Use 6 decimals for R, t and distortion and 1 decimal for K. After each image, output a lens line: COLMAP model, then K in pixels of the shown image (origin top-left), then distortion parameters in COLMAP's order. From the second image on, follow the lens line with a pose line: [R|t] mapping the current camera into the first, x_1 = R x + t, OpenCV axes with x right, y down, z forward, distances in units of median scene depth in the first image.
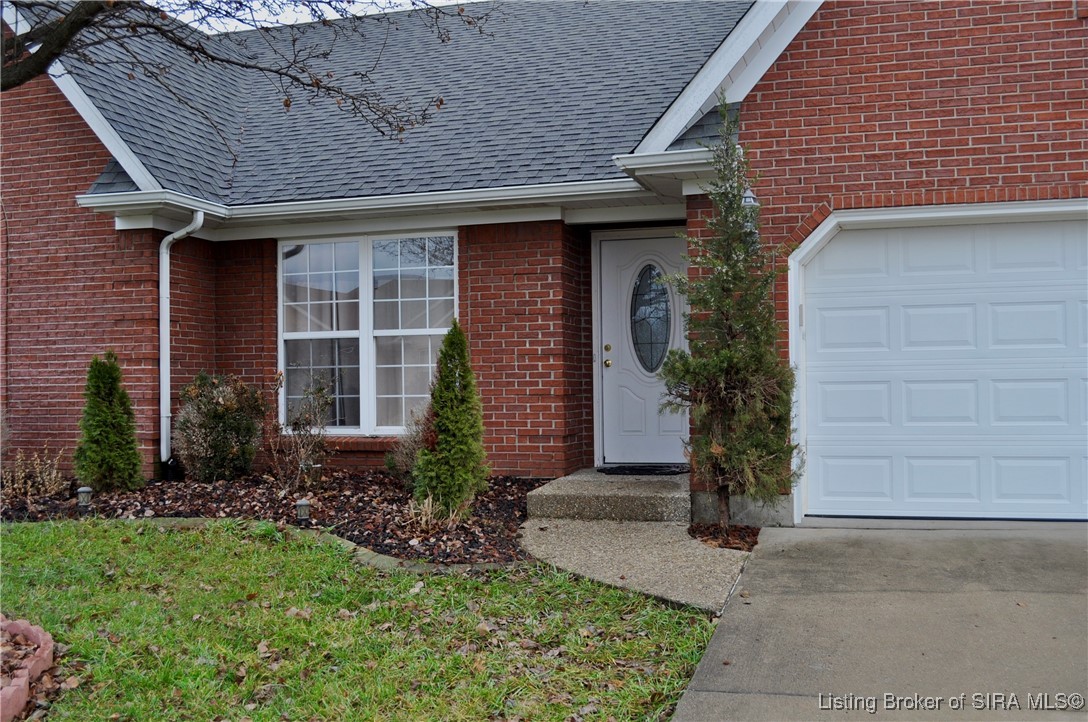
lens RADIAL K [[1055.4, 0, 549.3], [0, 1055.4, 364.5], [0, 0, 1]] dist [-0.057665, -0.007662]
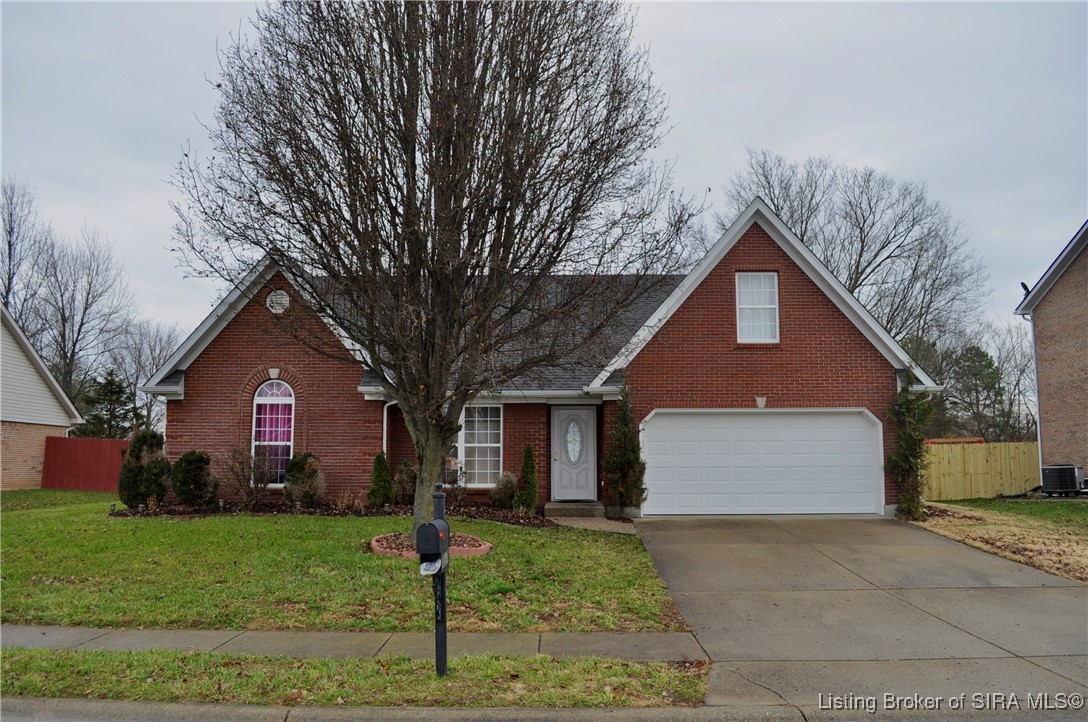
lens RADIAL K [[851.8, 0, 548.9], [0, 851.8, 366.2], [0, 0, 1]] dist [-0.079176, 0.007471]
pose [[0.965752, 0.043484, 0.255796, -0.537518], [-0.015895, 0.993920, -0.108951, -0.000453], [-0.258978, 0.101154, 0.960572, -1.039213]]
